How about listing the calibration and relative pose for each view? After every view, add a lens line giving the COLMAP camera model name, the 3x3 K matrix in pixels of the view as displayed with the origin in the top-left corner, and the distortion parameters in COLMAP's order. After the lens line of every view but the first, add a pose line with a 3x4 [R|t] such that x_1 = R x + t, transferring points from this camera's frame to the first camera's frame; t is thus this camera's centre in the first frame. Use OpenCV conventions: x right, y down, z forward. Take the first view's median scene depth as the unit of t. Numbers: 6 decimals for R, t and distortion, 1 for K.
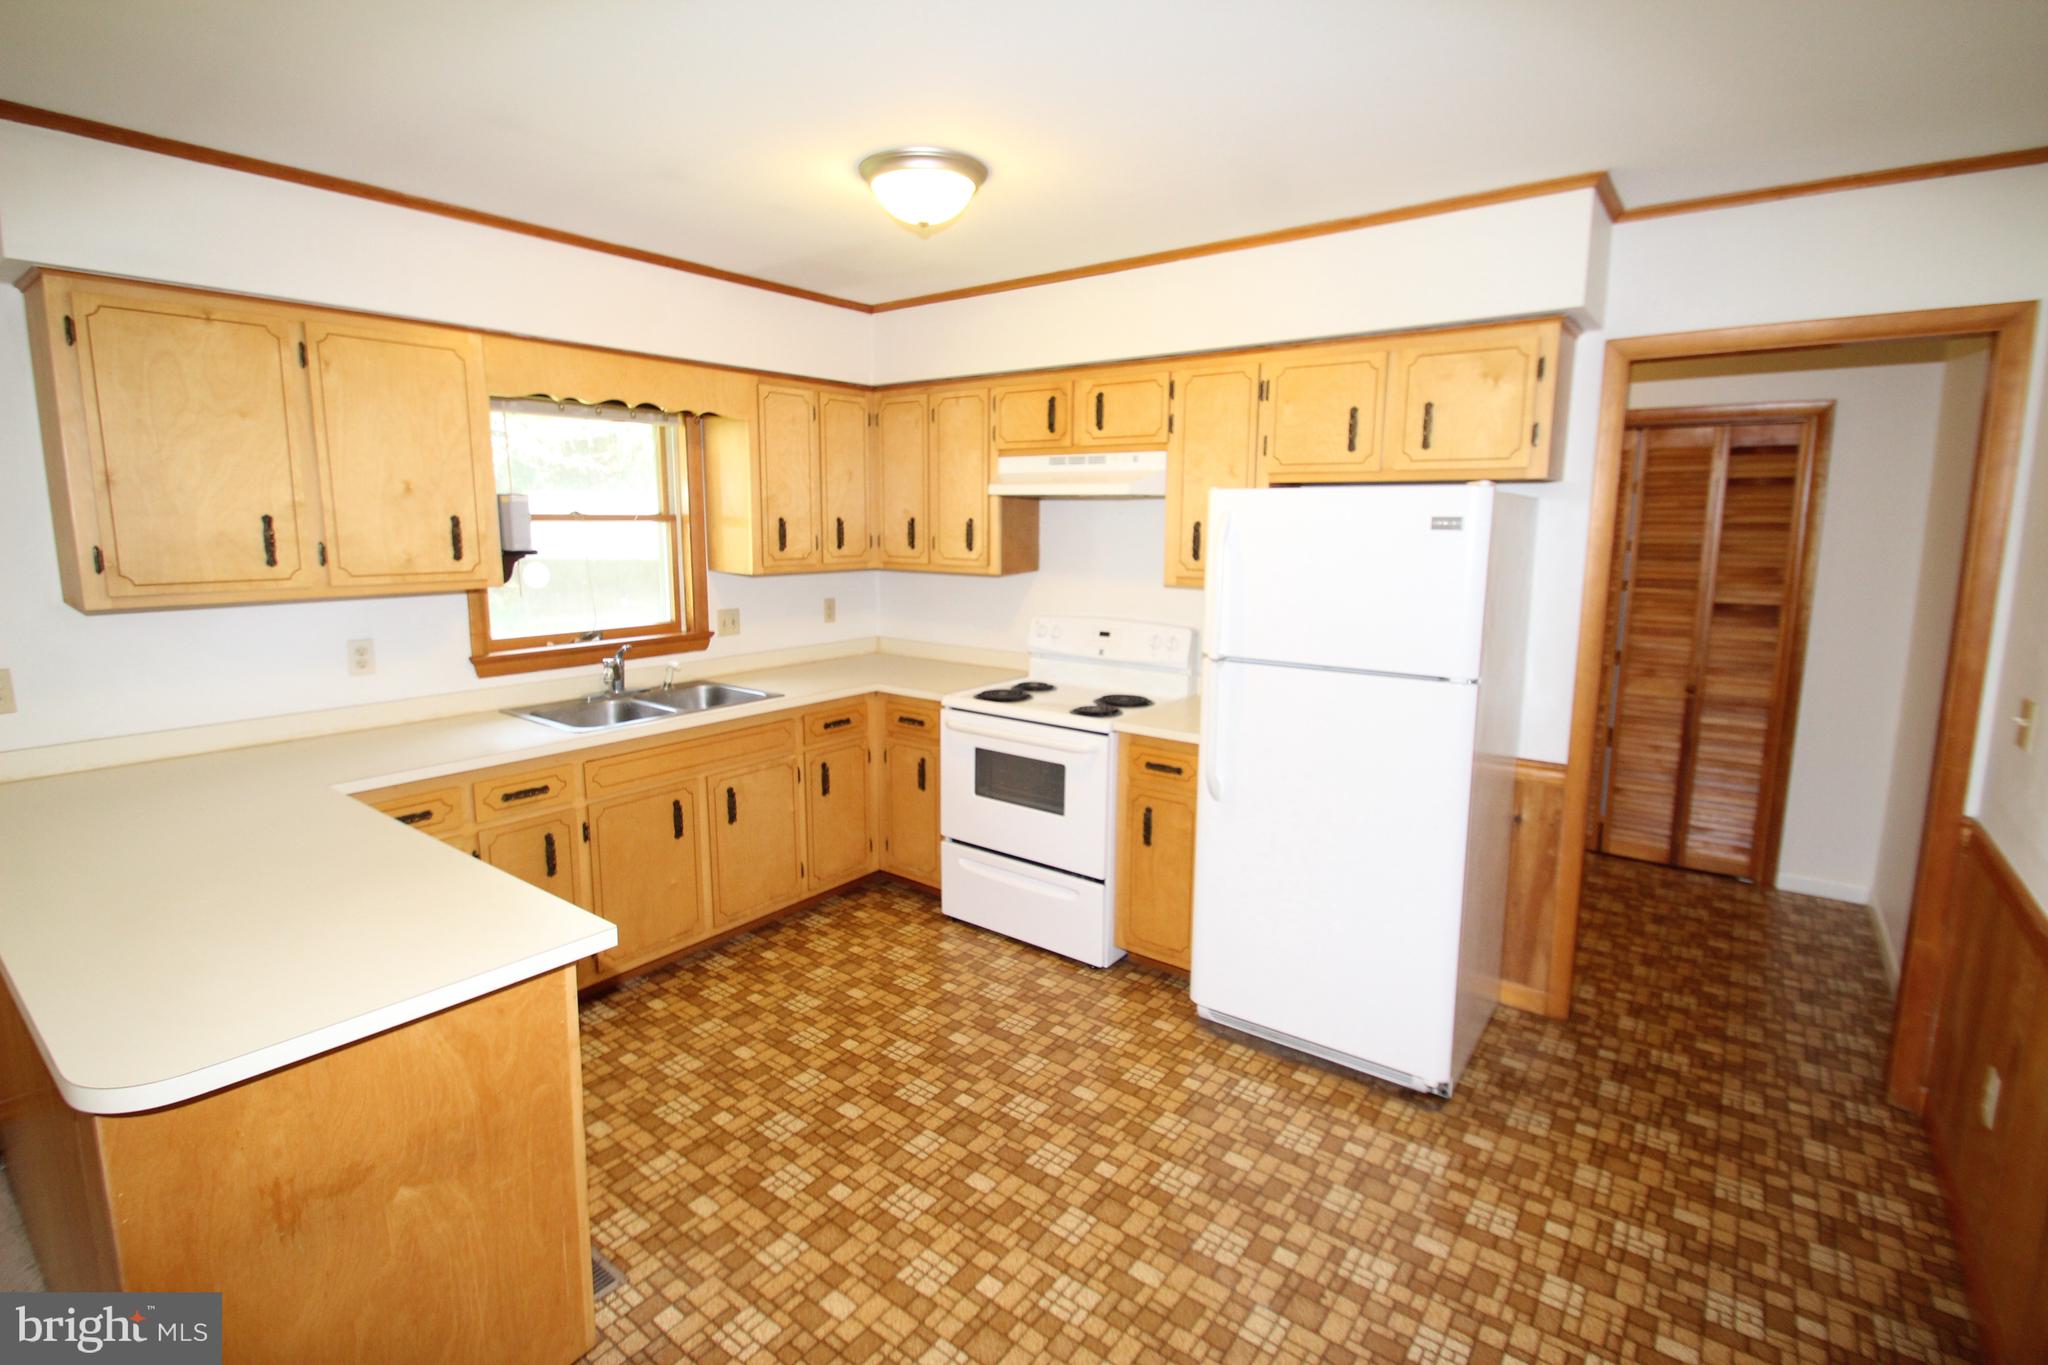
lens RADIAL K [[971.9, 0, 1024.2], [0, 971.9, 665.0], [0, 0, 1]] dist [0.018673, -0.001983]
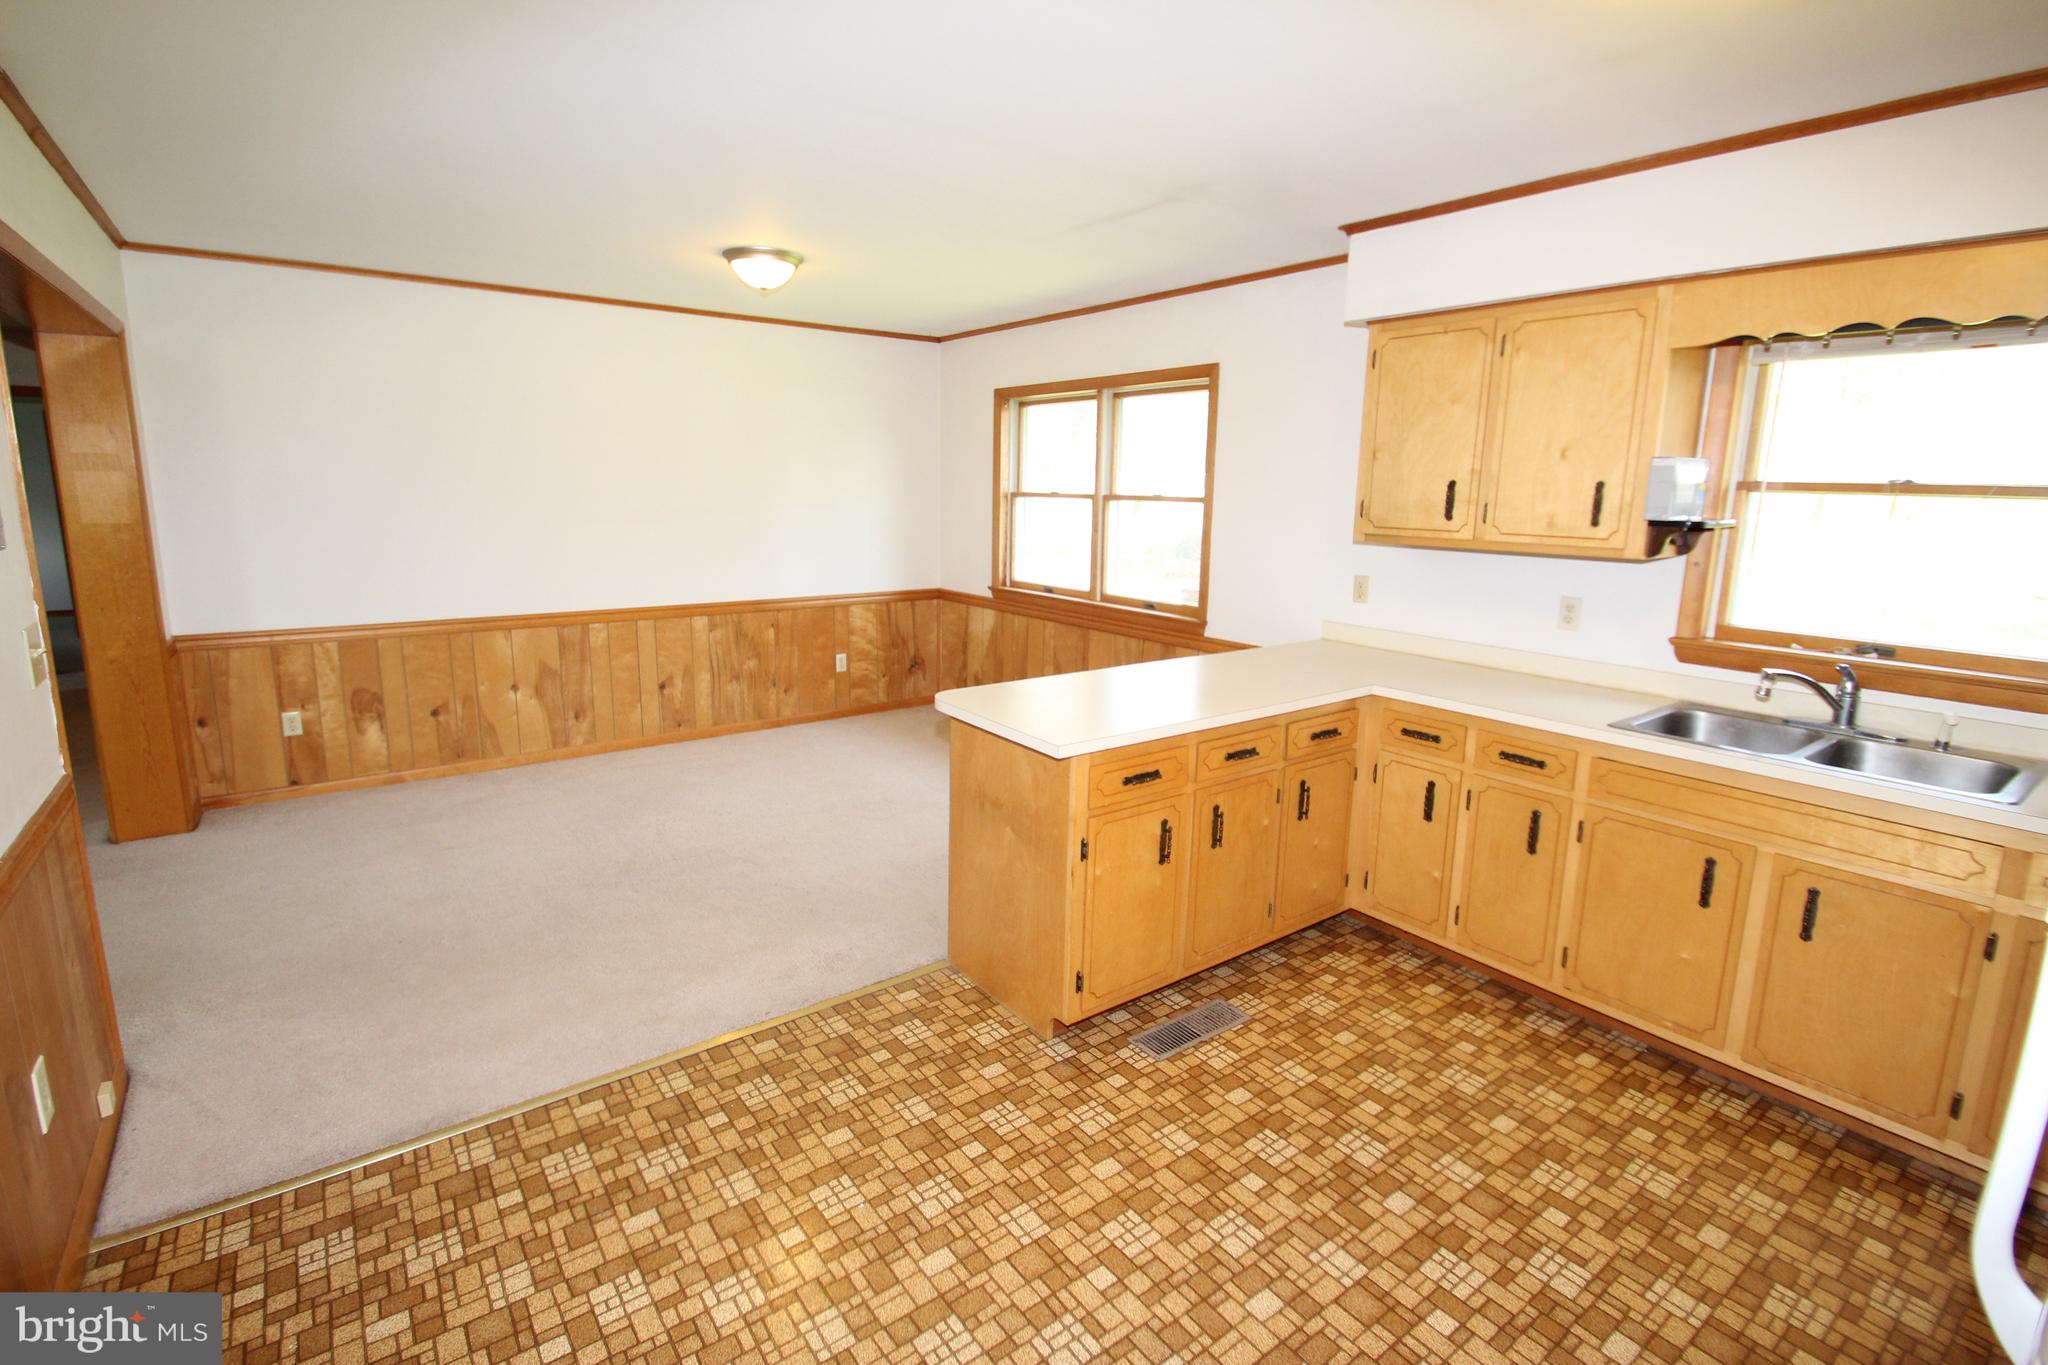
lens RADIAL K [[971.9, 0, 1027.3], [0, 971.9, 678.5], [0, 0, 1]] dist [0.018673, -0.001983]
pose [[-0.284925, 0.192470, -0.939028, 0.767995], [-0.163916, 0.955421, 0.245566, -0.153902], [0.944431, 0.223890, -0.240674, 1.017121]]
